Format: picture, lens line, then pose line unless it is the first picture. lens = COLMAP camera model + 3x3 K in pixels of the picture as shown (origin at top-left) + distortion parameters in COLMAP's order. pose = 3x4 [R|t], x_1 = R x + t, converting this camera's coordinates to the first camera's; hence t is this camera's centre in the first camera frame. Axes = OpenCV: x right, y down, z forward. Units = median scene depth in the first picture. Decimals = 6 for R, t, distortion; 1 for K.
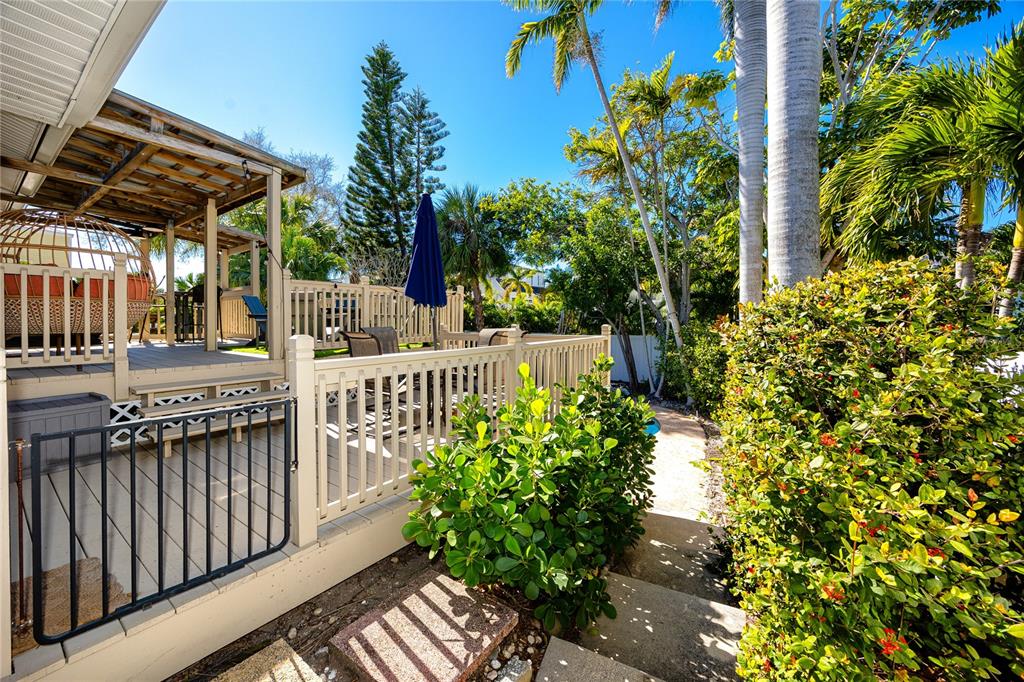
lens RADIAL K [[386.8, 0, 512.8], [0, 386.8, 325.8], [0, 0, 1]] dist [0.000308, -0.000051]
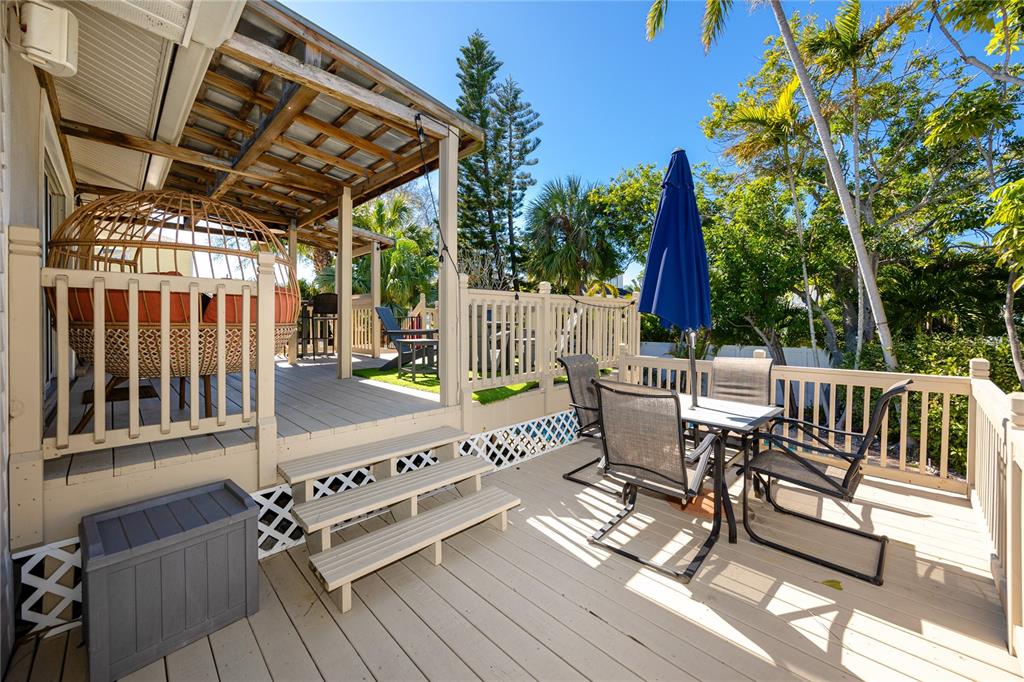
lens RADIAL K [[386.8, 0, 512.8], [0, 386.8, 325.8], [0, 0, 1]] dist [0.000308, -0.000051]
pose [[0.987547, 0.002419, -0.157303, -0.269728], [-0.002945, 0.999991, -0.003112, -0.035234], [0.157294, 0.003537, 0.987546, 0.229389]]
